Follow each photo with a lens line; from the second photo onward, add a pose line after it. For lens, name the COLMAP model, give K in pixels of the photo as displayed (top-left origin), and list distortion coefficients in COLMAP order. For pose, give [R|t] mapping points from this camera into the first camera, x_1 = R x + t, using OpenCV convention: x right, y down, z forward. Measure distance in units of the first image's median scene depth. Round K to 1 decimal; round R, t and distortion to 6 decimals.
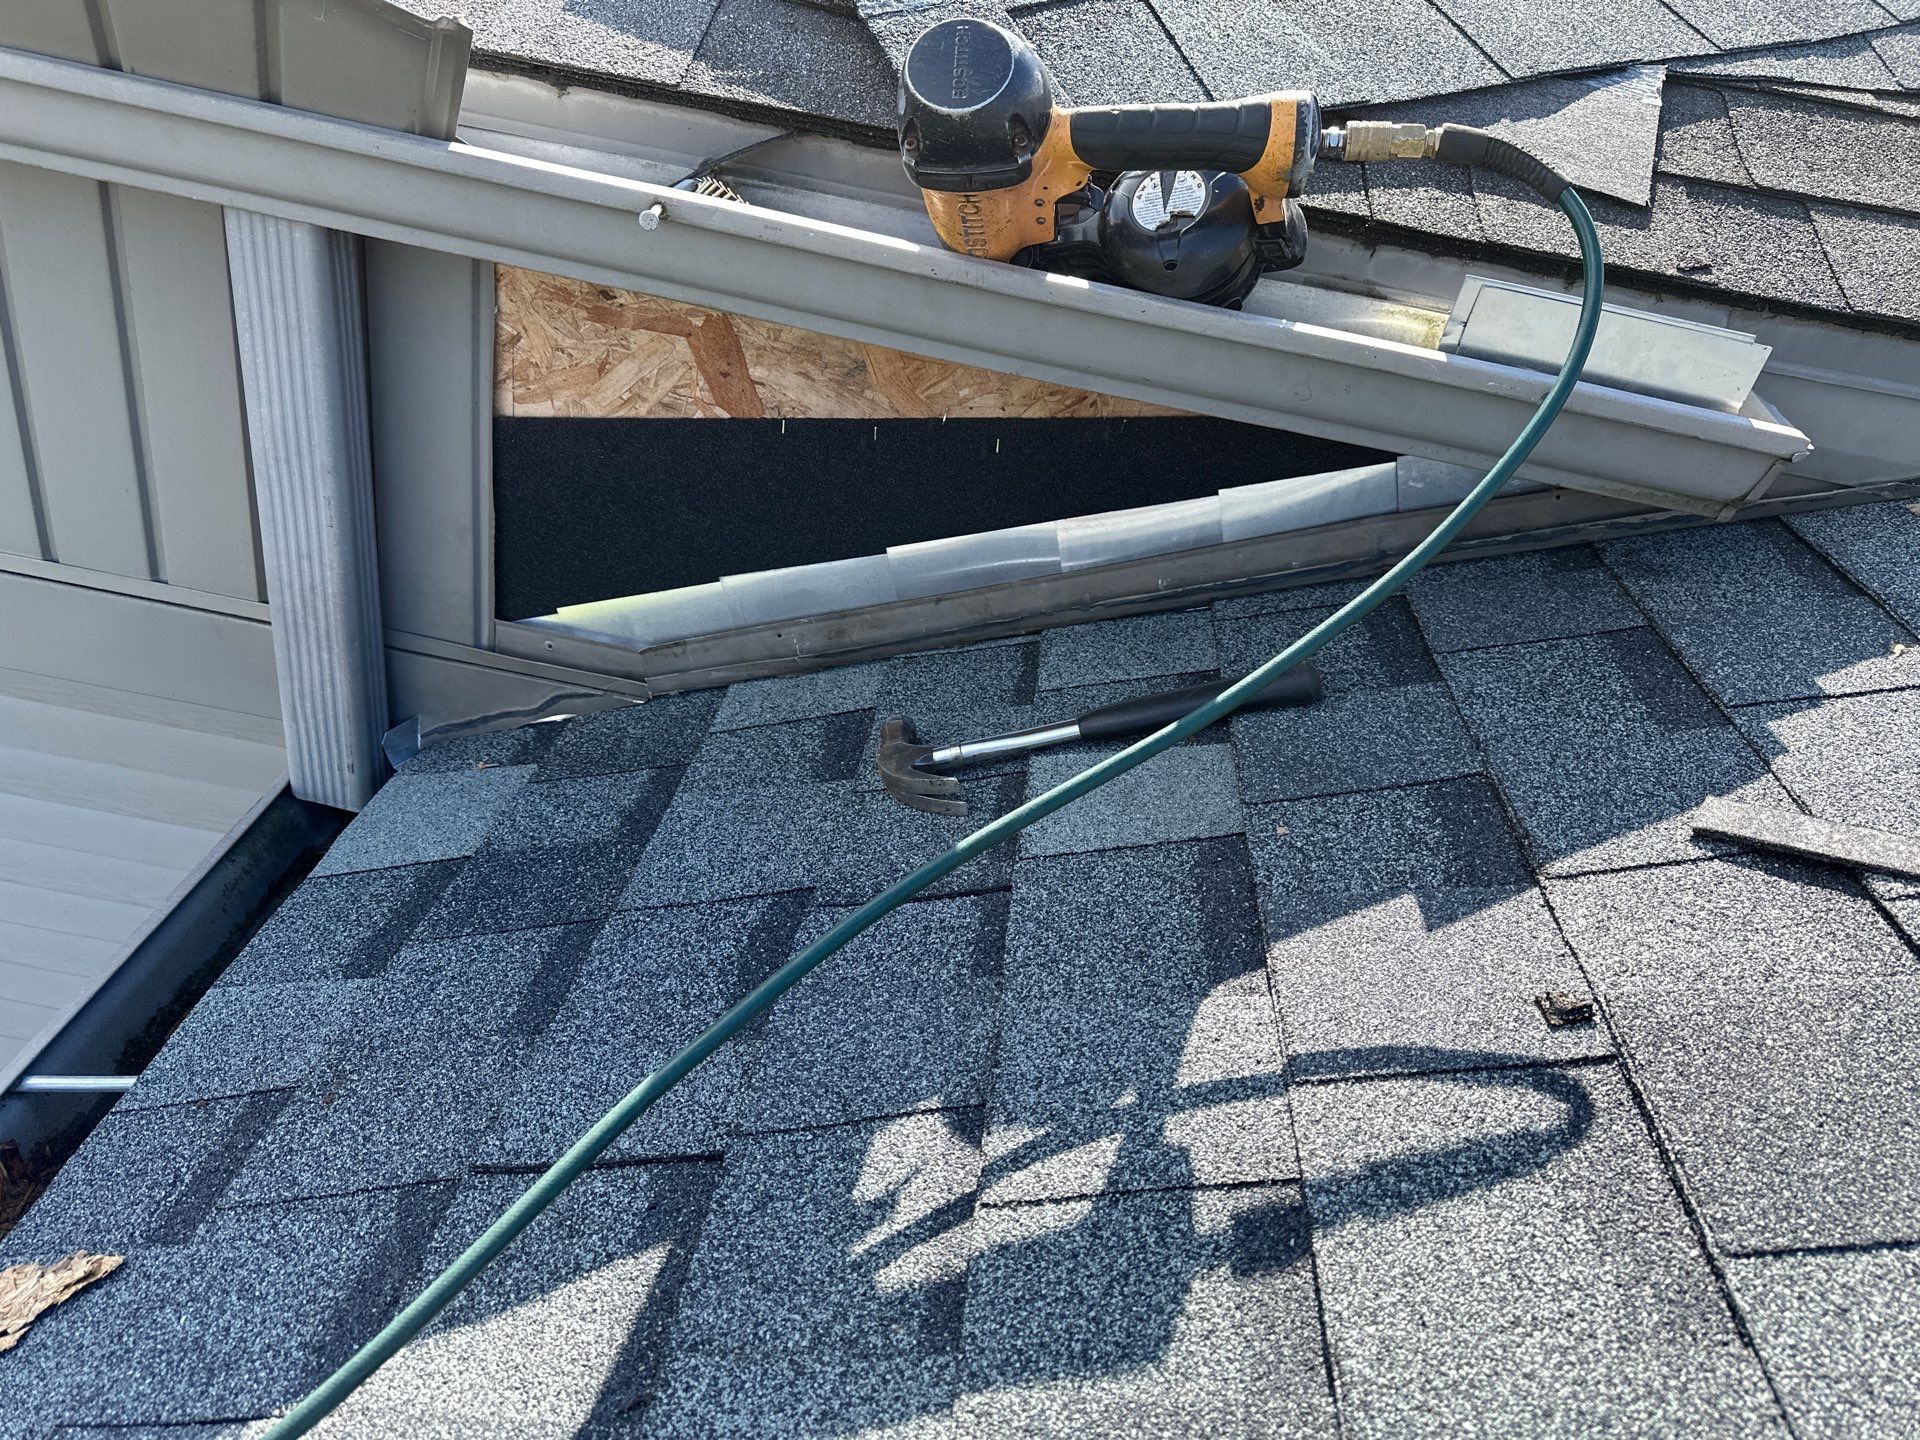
lens RADIAL K [[1361.2, 0, 968.4], [0, 1361.2, 740.2], [0, 0, 1]] dist [0.074061, -0.098808]
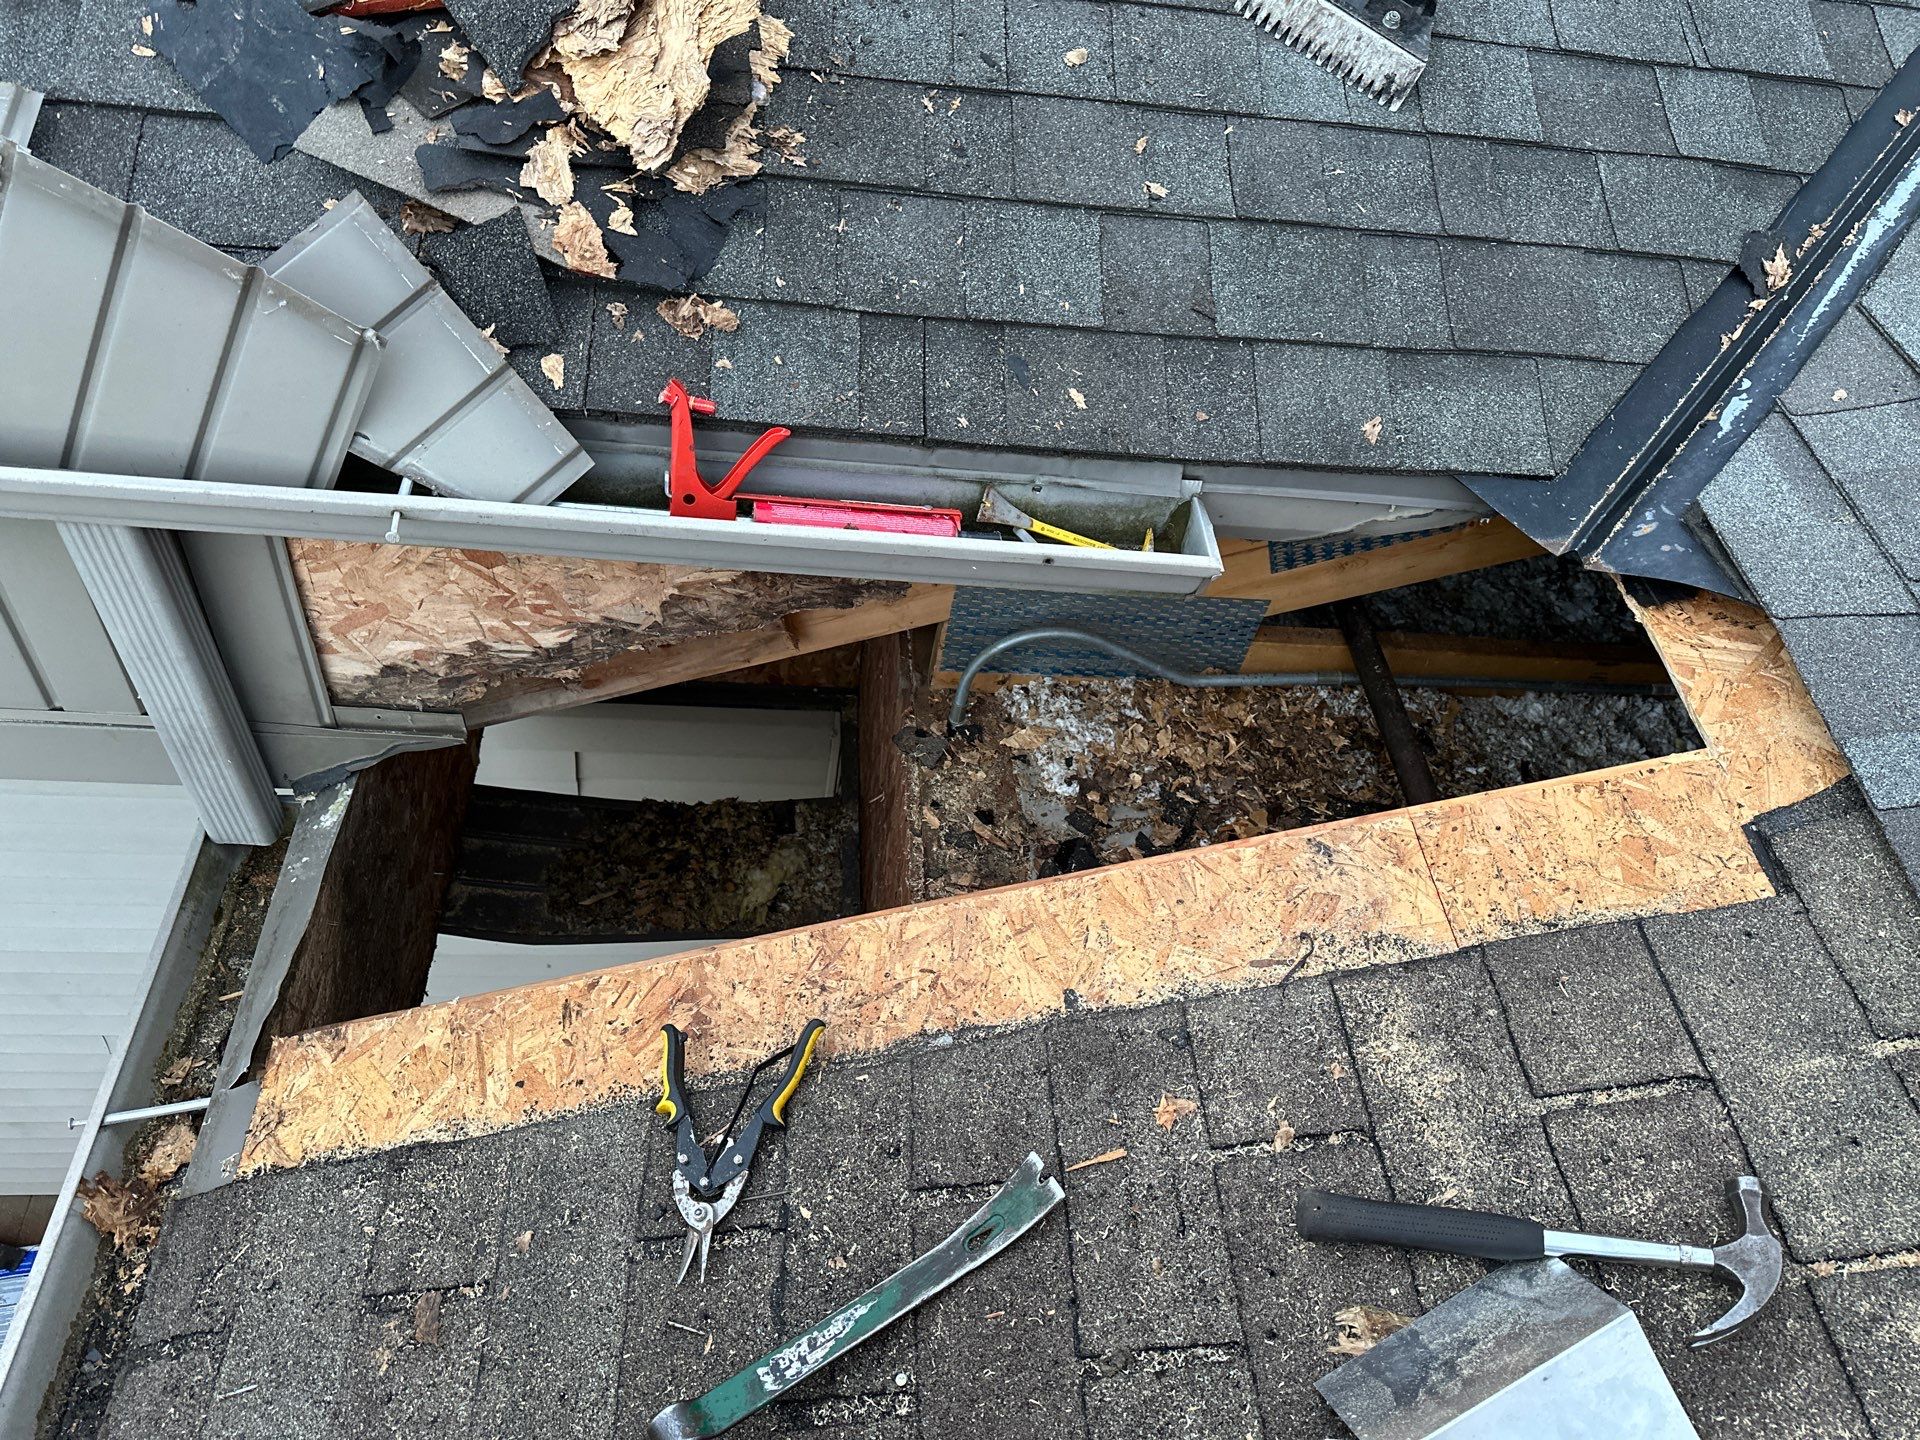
lens RADIAL K [[1361.2, 0, 968.4], [0, 1361.2, 740.2], [0, 0, 1]] dist [0.074061, -0.098808]
pose [[0.988762, -0.129951, 0.073907, 0.175173], [0.100592, 0.944032, 0.314140, -0.463850], [-0.110593, -0.303175, 0.946496, -0.364017]]
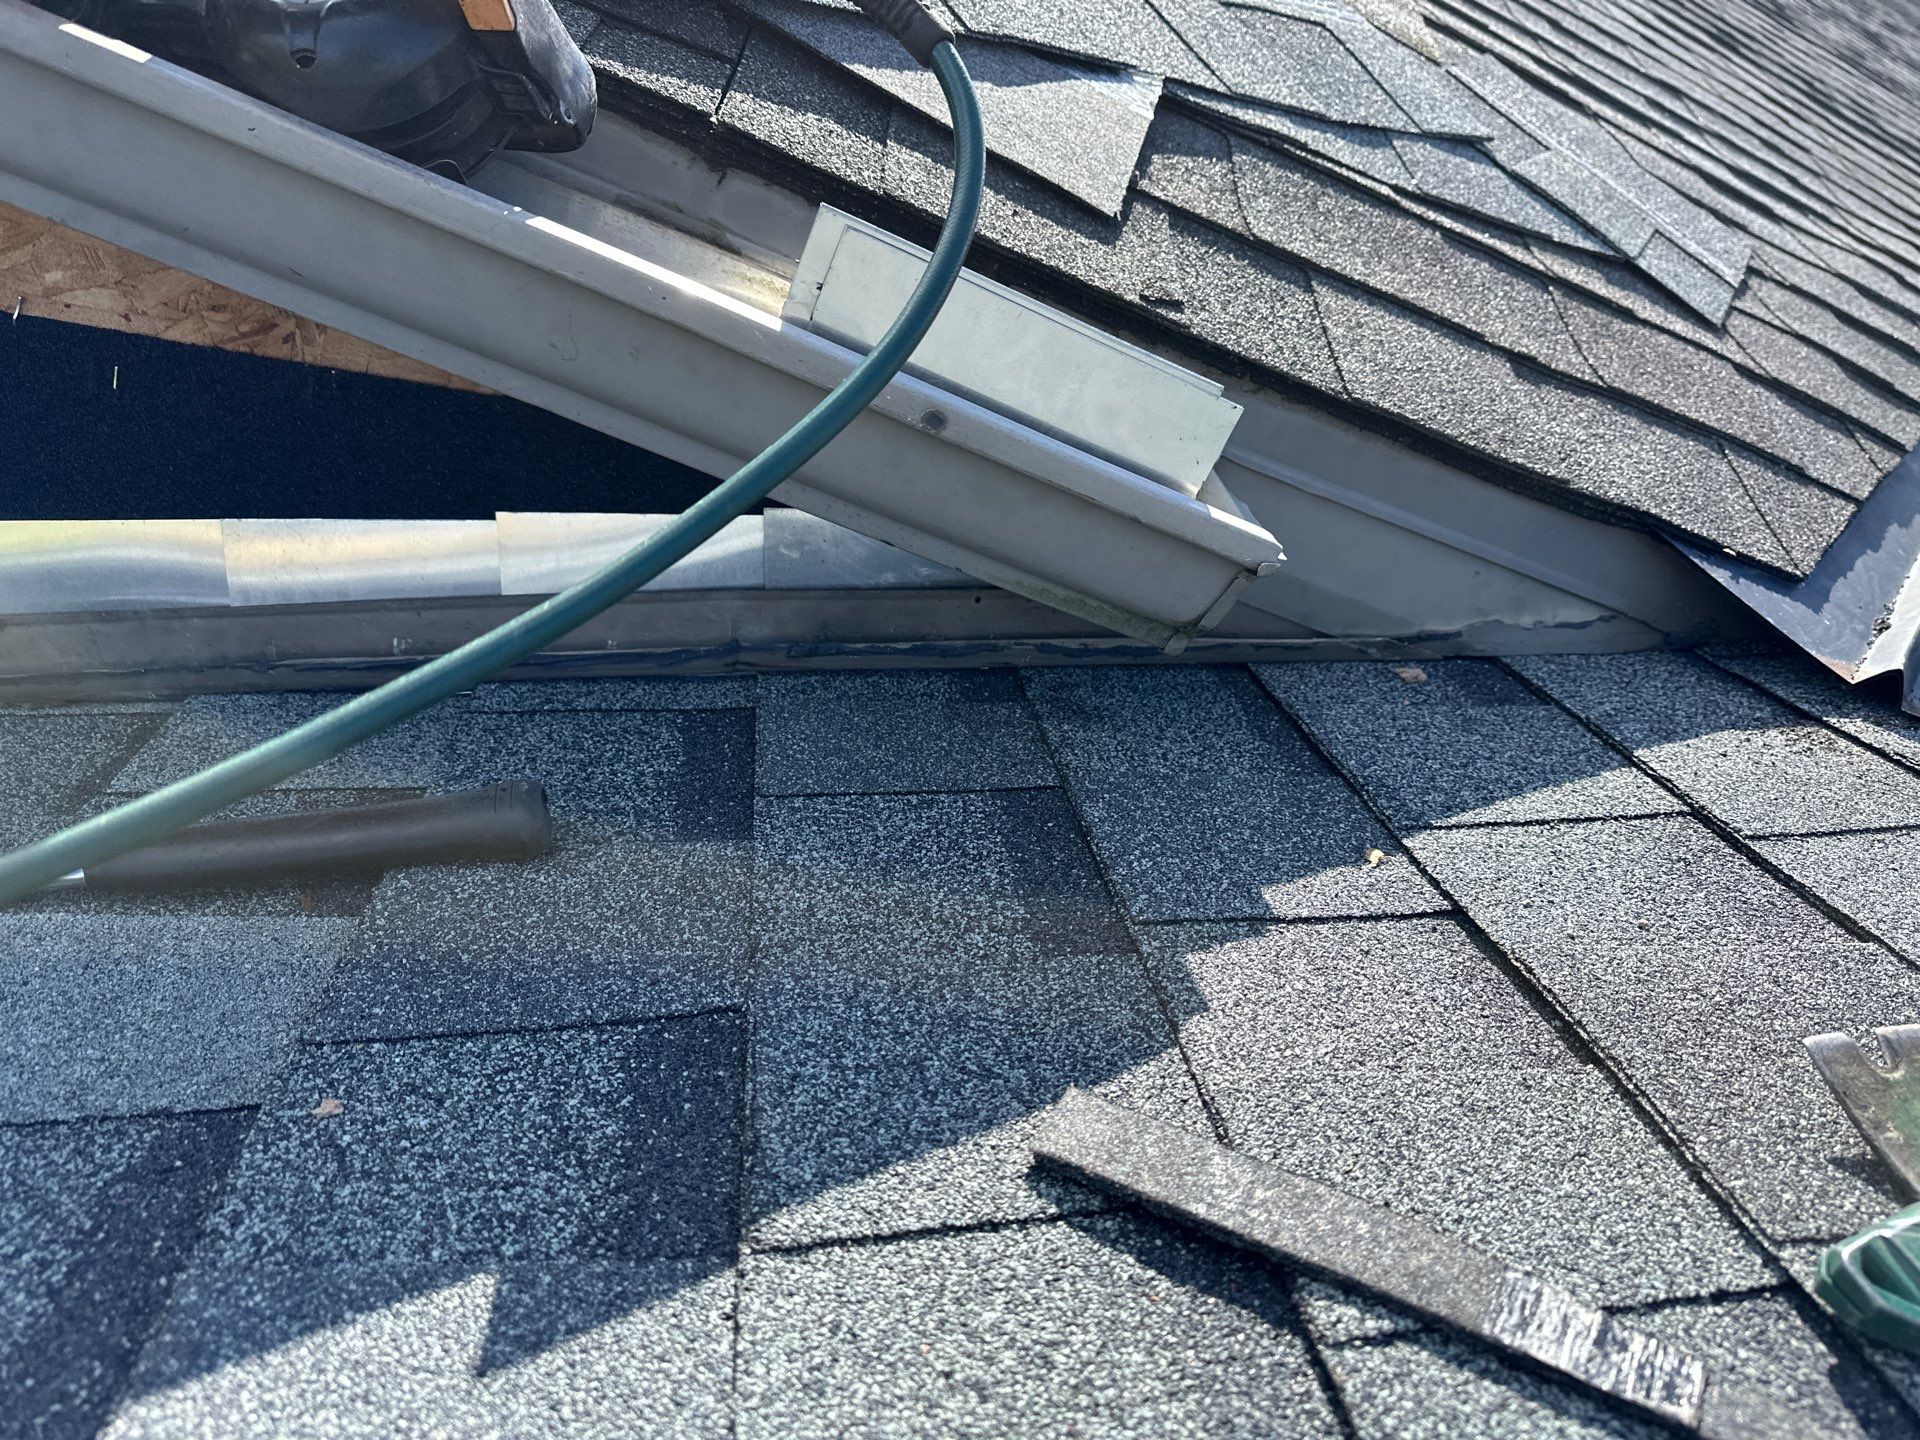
lens RADIAL K [[1361.2, 0, 968.4], [0, 1361.2, 740.2], [0, 0, 1]] dist [0.074061, -0.098808]
pose [[0.949039, 0.116447, 0.292858, 0.224425], [-0.087521, 0.990065, -0.110053, -0.024849], [-0.302764, 0.078814, 0.949801, 0.333238]]
